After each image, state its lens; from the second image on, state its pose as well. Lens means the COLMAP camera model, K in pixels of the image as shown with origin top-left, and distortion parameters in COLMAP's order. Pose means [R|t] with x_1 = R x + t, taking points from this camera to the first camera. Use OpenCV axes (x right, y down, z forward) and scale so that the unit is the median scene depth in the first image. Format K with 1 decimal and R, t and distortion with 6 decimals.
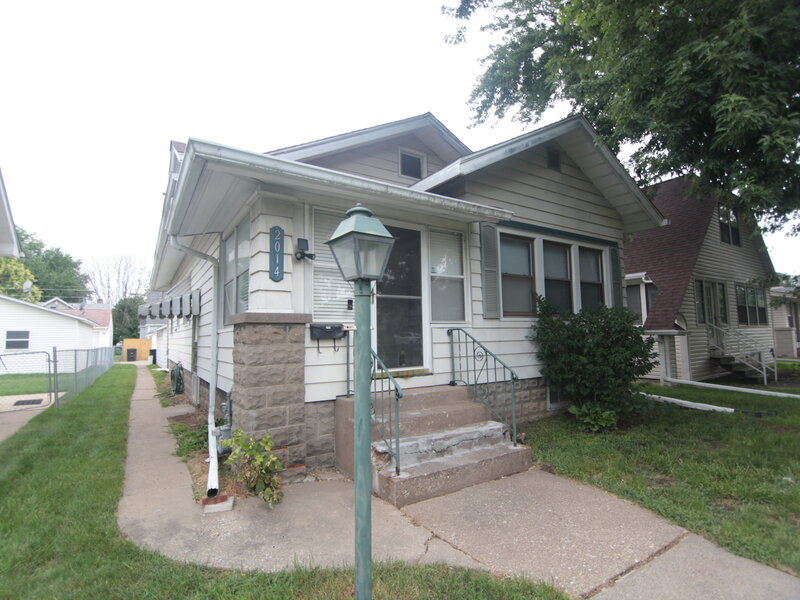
lens RADIAL K [[401.6, 0, 399.6], [0, 401.6, 302.4], [0, 0, 1]] dist [0.000433, -0.011850]
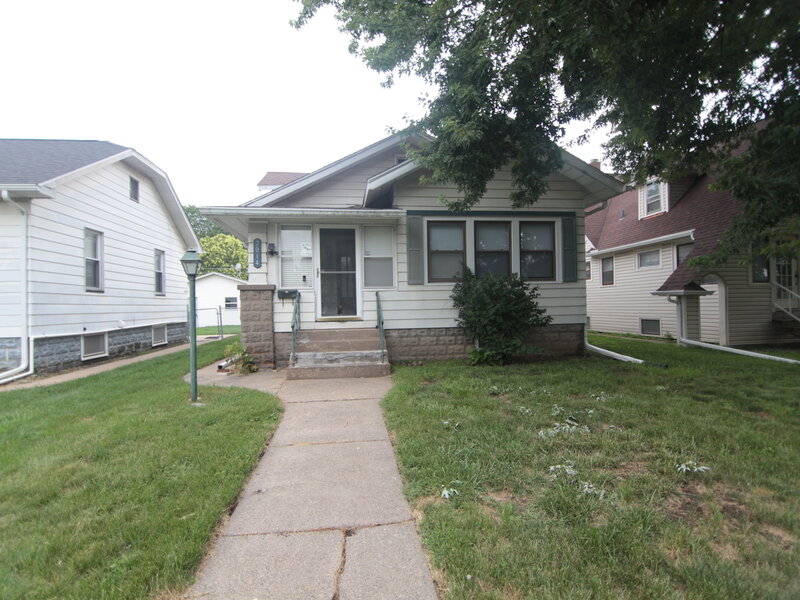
lens RADIAL K [[401.6, 0, 399.6], [0, 401.6, 302.4], [0, 0, 1]] dist [0.000433, -0.011850]
pose [[0.904583, -0.002604, -0.426290, 0.851838], [0.039467, 0.996198, 0.077664, -0.008399], [0.424467, -0.087078, 0.901246, -0.337615]]
